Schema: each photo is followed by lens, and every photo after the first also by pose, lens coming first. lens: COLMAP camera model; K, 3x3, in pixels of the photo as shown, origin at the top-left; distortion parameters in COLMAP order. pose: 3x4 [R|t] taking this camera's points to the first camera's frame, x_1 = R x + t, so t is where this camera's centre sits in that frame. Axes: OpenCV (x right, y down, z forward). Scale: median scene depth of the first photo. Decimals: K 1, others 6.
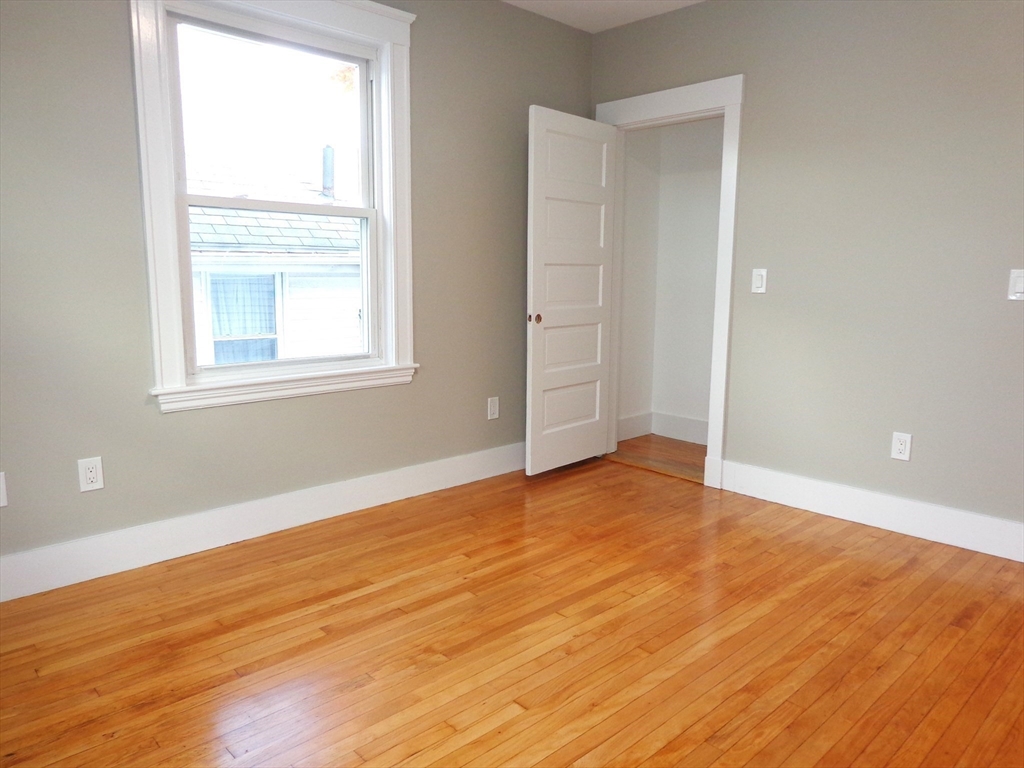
lens RADIAL K [[722.2, 0, 515.5], [0, 722.2, 382.2], [0, 0, 1]] dist [0.004470, 0.007695]
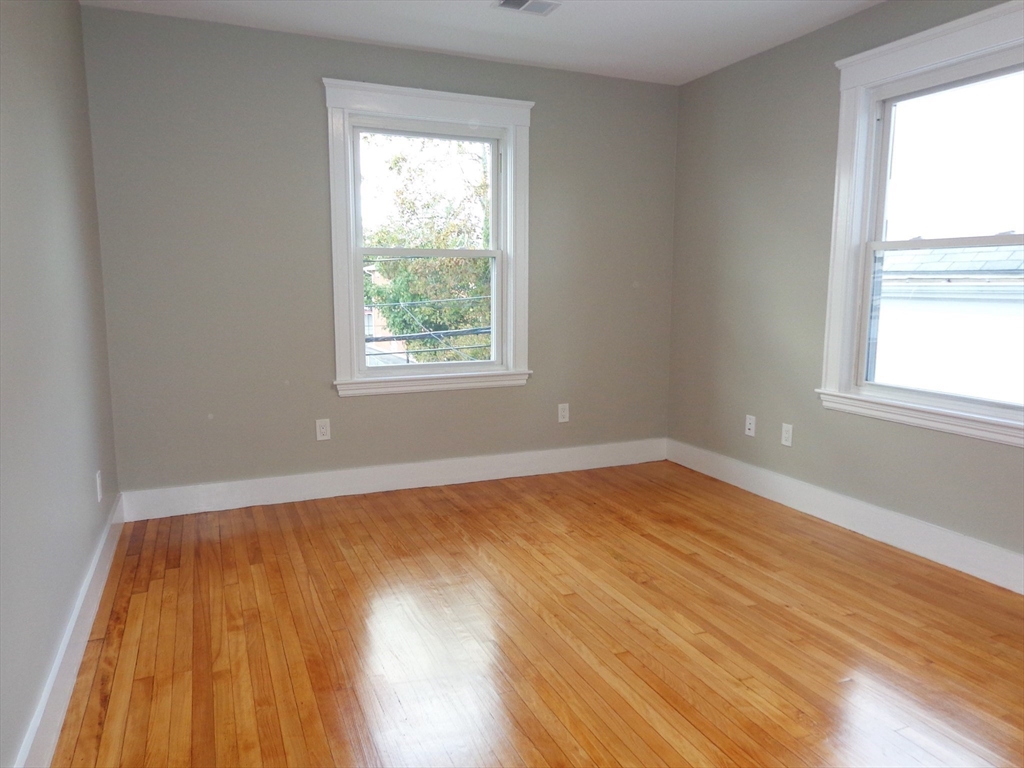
lens RADIAL K [[722.2, 0, 515.5], [0, 722.2, 382.2], [0, 0, 1]] dist [0.004470, 0.007695]
pose [[-0.346297, 0.118690, -0.930586, 1.011829], [-0.147397, 0.972760, 0.178919, -0.168816], [0.926473, 0.199125, -0.319369, 0.938007]]
